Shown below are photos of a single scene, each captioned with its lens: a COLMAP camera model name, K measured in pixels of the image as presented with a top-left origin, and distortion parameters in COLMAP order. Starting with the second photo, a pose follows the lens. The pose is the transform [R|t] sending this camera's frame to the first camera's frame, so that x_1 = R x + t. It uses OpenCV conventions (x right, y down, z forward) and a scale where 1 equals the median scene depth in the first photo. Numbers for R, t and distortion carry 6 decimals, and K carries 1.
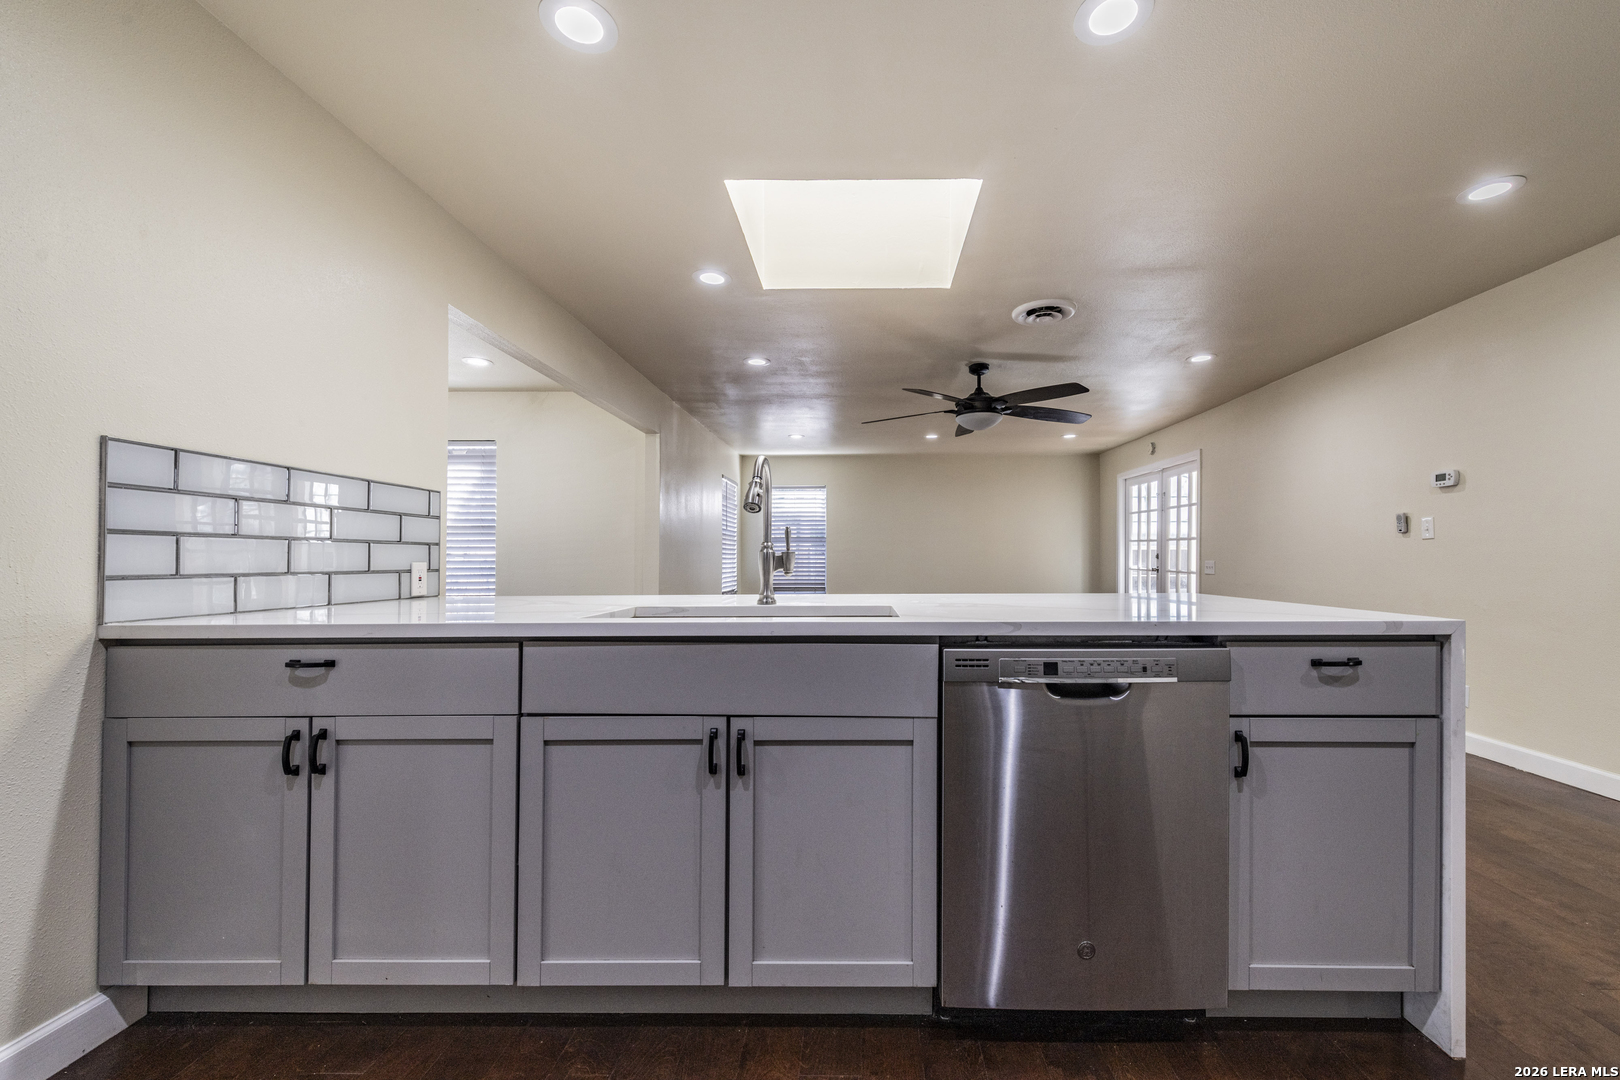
lens RADIAL K [[648.9, 0, 850.5], [0, 648.9, 551.4], [0, 0, 1]] dist [0.001116, -0.000073]
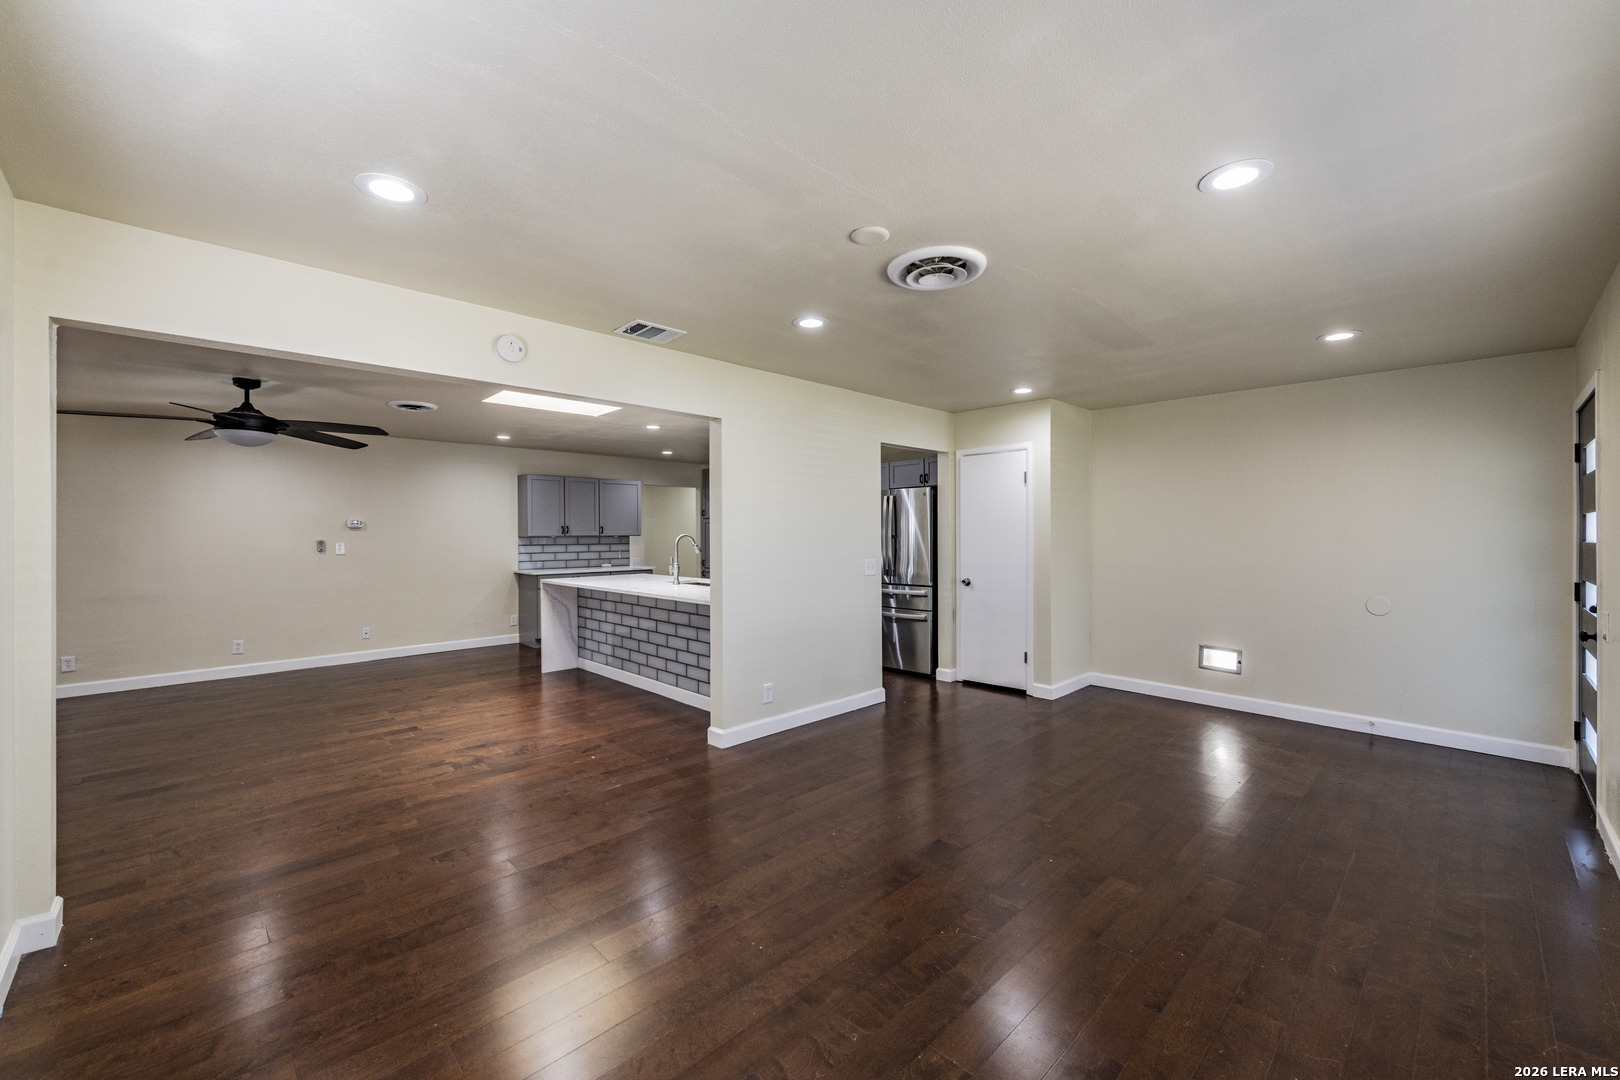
lens RADIAL K [[635.1, 0, 810.0], [0, 635.1, 540.0], [0, 0, 1]] dist [0.009625, -0.000449]
pose [[-0.709571, 0.000346, 0.704634, -1.981011], [0.000515, 1.000000, 0.000027, -0.090421], [-0.704634, 0.000382, -0.709571, 2.024853]]
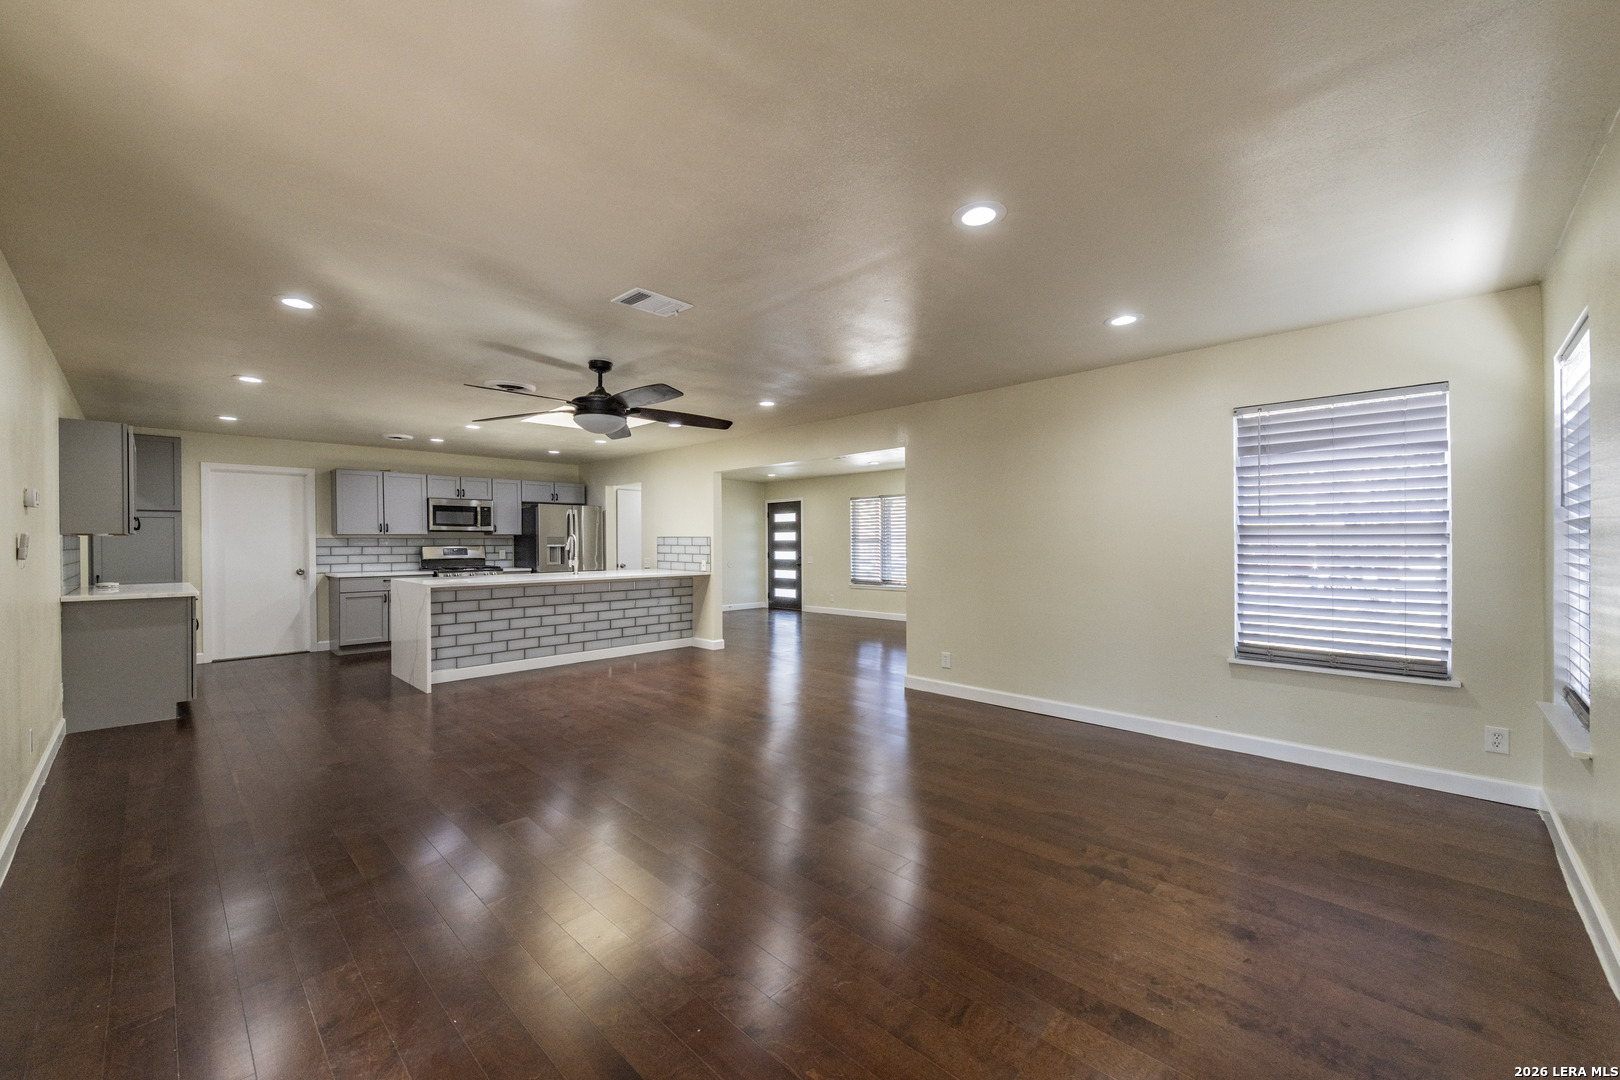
lens RADIAL K [[630.8, 0, 810.0], [0, 630.8, 540.0], [0, 0, 1]] dist [0.013783, -0.000090]
pose [[-0.682239, 0.004338, -0.731116, 1.202793], [0.013033, 0.999896, -0.006229, -0.054704], [0.731013, -0.013778, -0.682224, 3.385424]]
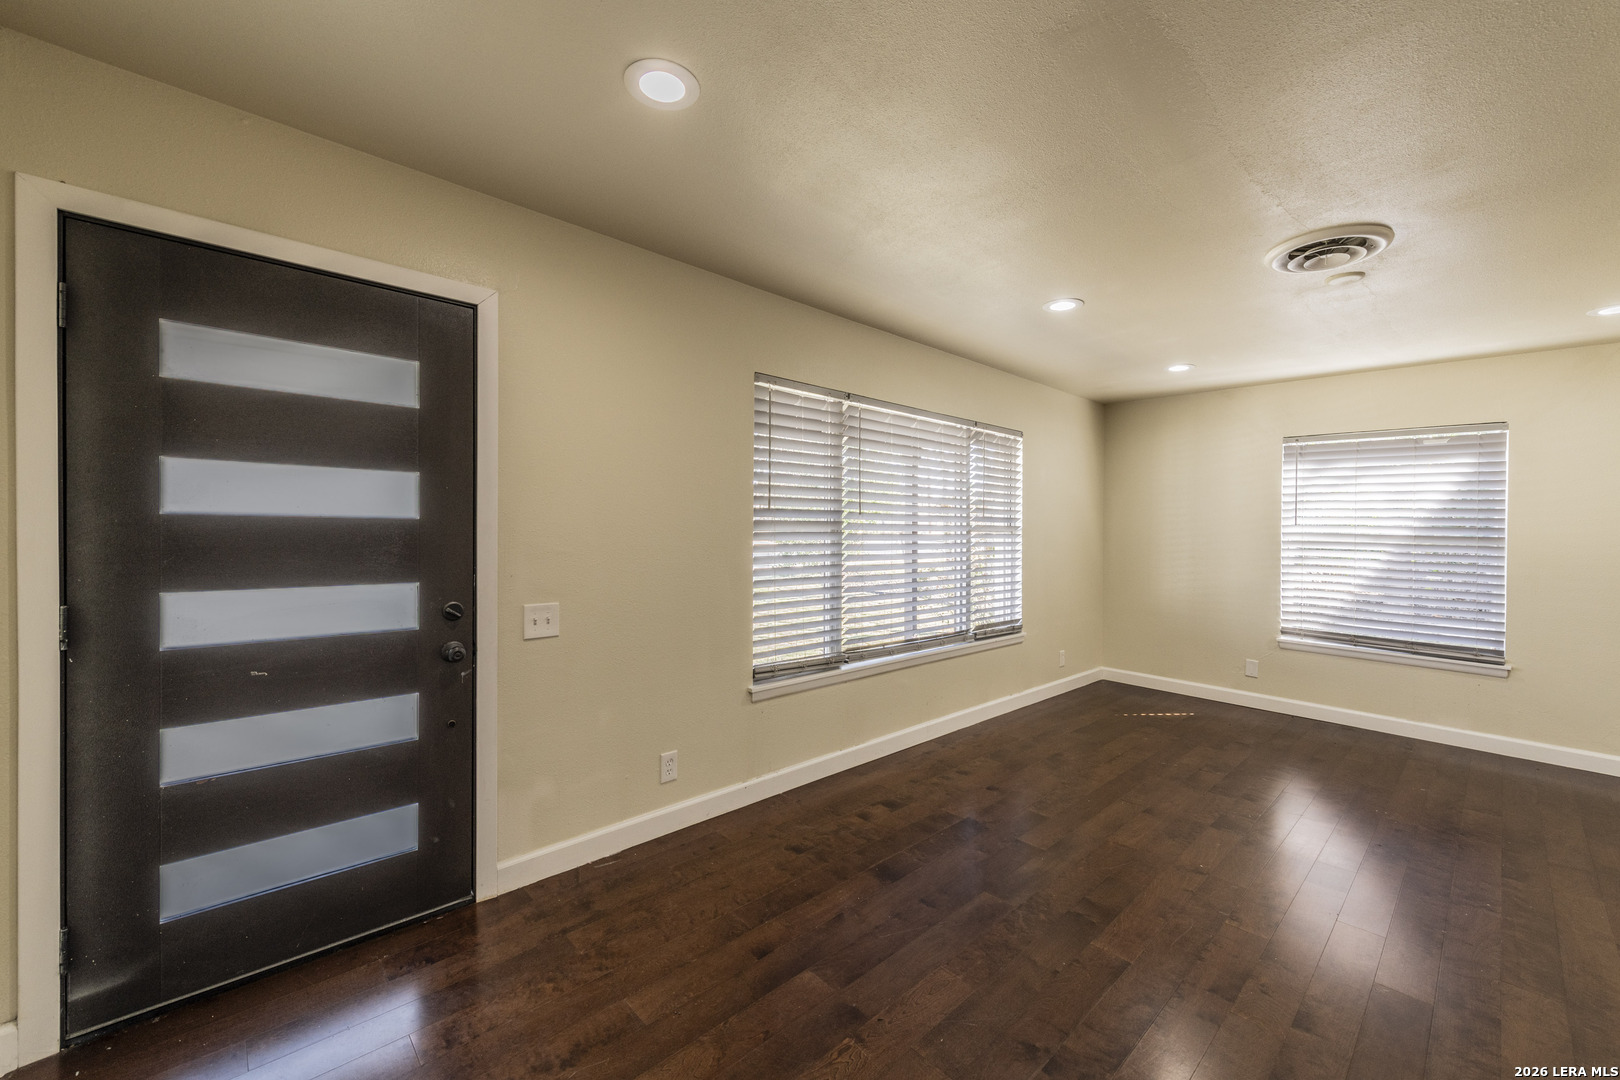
lens RADIAL K [[650.0, 0, 801.5], [0, 650.0, 528.4], [0, 0, 1]] dist [0.007235, -0.000018]
pose [[0.700130, 0.025989, -0.713542, -1.241667], [-0.022646, 0.999643, 0.014190, -0.093831], [0.713656, 0.006224, 0.700469, -0.179601]]
